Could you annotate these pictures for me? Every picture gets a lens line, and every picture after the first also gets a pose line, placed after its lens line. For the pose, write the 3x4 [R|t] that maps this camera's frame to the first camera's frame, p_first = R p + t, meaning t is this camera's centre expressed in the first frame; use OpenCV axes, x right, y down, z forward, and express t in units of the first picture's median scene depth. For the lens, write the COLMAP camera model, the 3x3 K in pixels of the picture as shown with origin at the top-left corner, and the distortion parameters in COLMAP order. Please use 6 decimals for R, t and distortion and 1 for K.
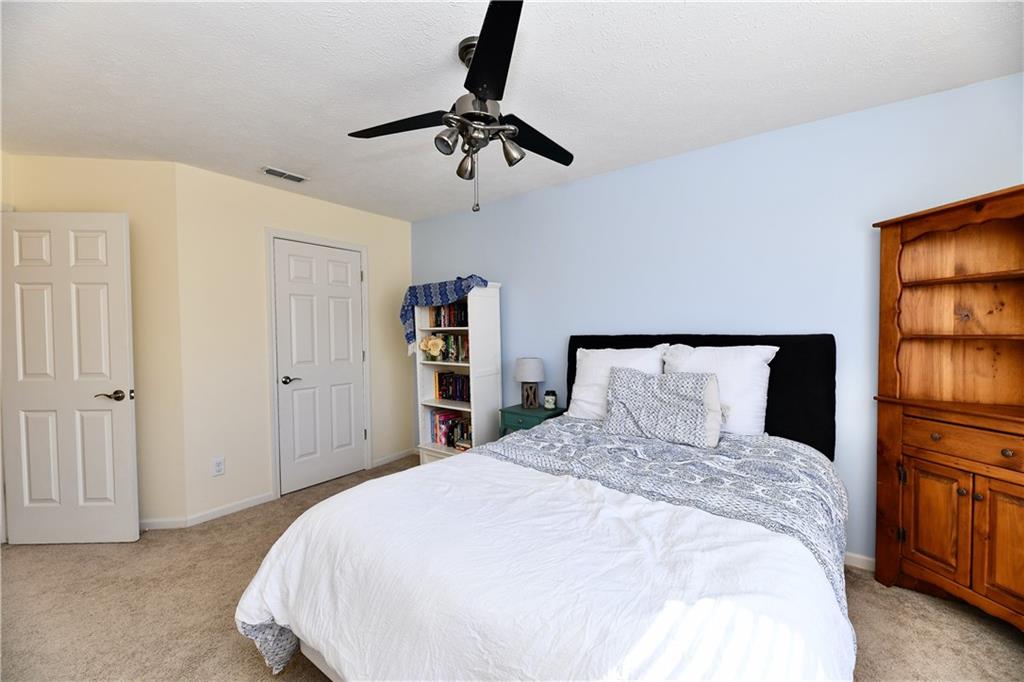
lens RADIAL K [[411.0, 0, 509.9], [0, 411.0, 344.7], [0, 0, 1]] dist [-0.001581, -0.002758]
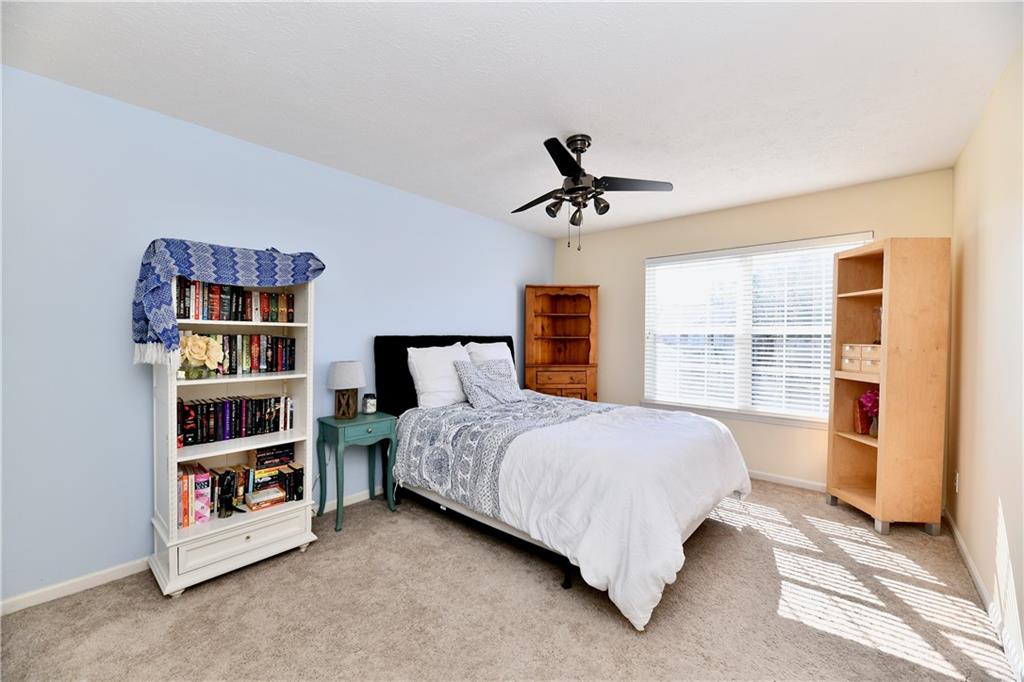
lens RADIAL K [[411.0, 0, 509.9], [0, 411.0, 344.7], [0, 0, 1]] dist [-0.001581, -0.002758]
pose [[0.073461, -0.017747, 0.997140, -0.842414], [0.018673, 0.999691, 0.016416, -0.011177], [-0.997123, 0.017413, 0.073770, 0.619704]]
